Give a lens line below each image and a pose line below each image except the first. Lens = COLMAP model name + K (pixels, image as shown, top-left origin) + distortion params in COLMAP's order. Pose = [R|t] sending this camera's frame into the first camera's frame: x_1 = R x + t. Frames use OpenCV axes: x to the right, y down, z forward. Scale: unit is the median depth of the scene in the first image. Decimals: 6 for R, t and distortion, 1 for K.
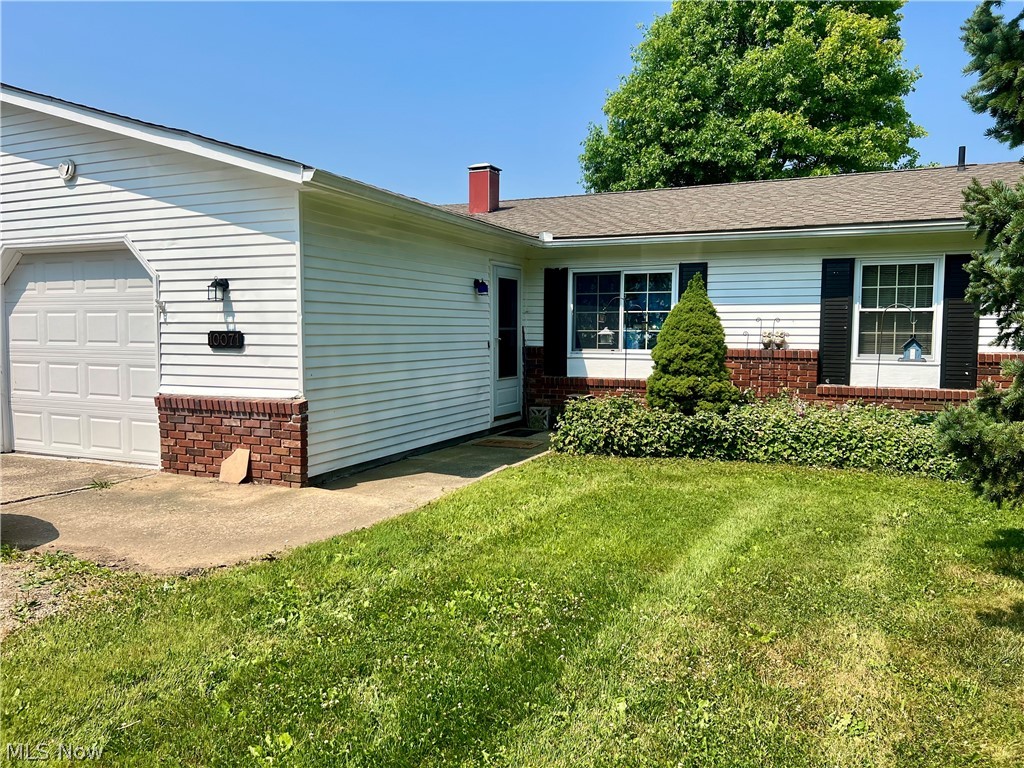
lens RADIAL K [[774.3, 0, 510.6], [0, 774.3, 383.4], [0, 0, 1]] dist [0.007749, -0.007587]
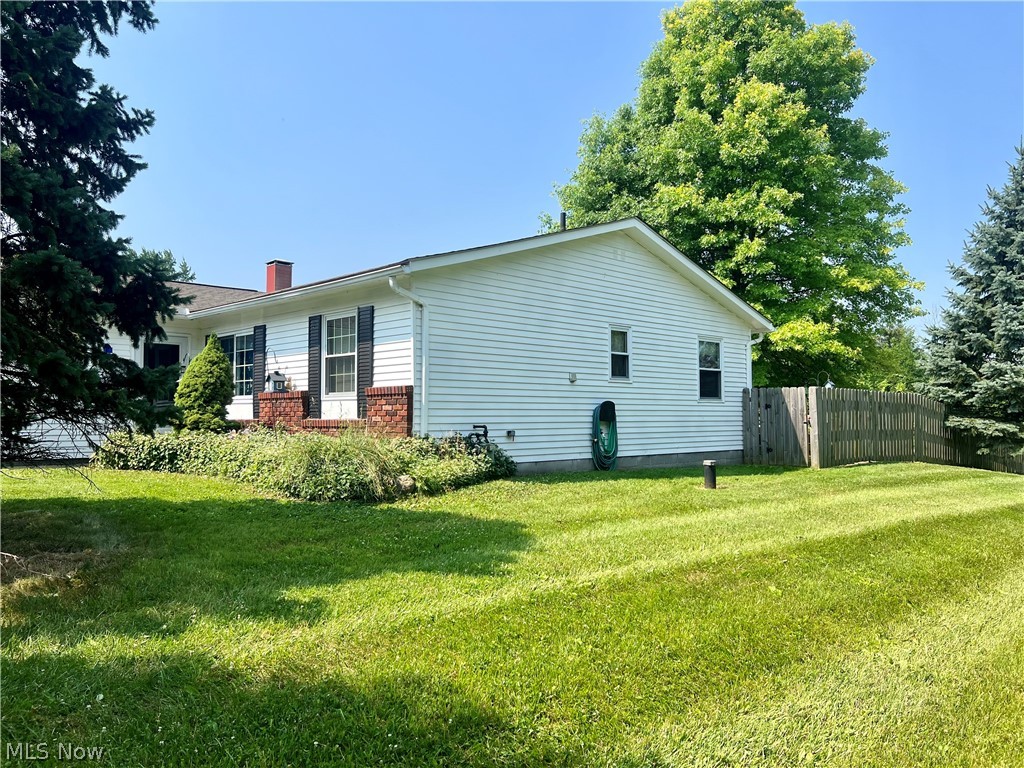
lens RADIAL K [[774.3, 0, 512.6], [0, 774.3, 383.3], [0, 0, 1]] dist [0.007749, -0.007587]
pose [[0.933231, -0.021942, -0.358606, 1.141739], [-0.020845, 0.993145, -0.115013, 0.078995], [0.358672, 0.114809, 0.926377, -0.011630]]
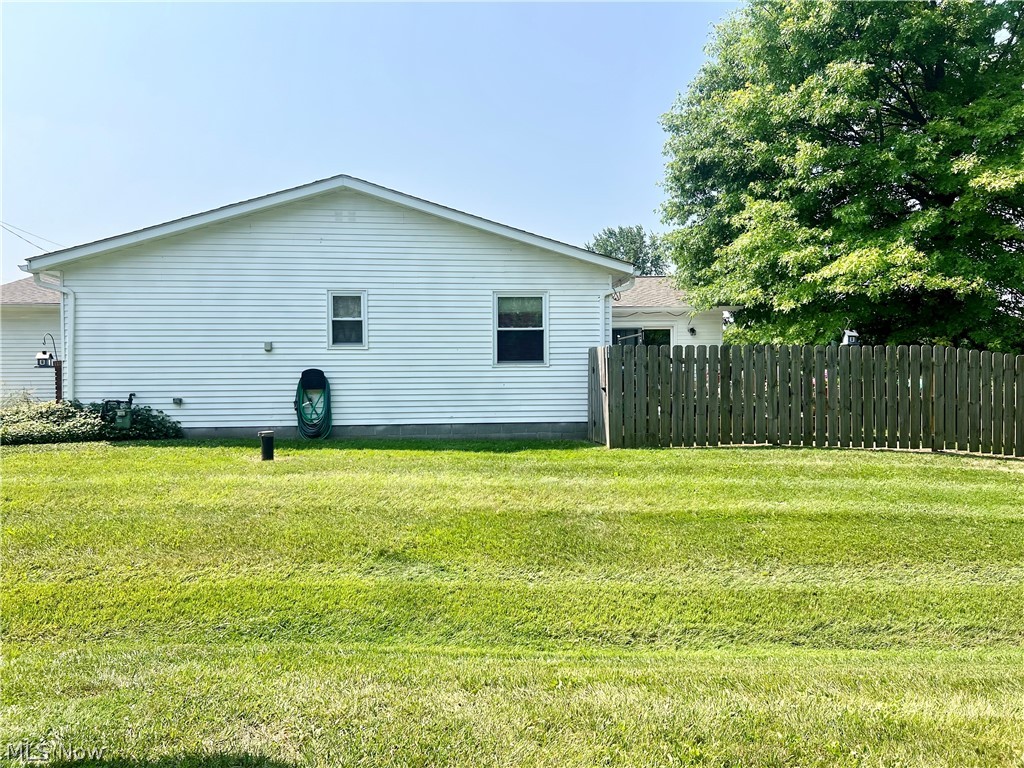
lens RADIAL K [[774.3, 0, 513.1], [0, 774.3, 385.1], [0, 0, 1]] dist [0.007749, -0.007587]
pose [[0.524092, -0.003206, -0.851655, 2.083298], [-0.053991, 0.997856, -0.036982, 0.013391], [0.849948, 0.065363, 0.522796, 0.851880]]
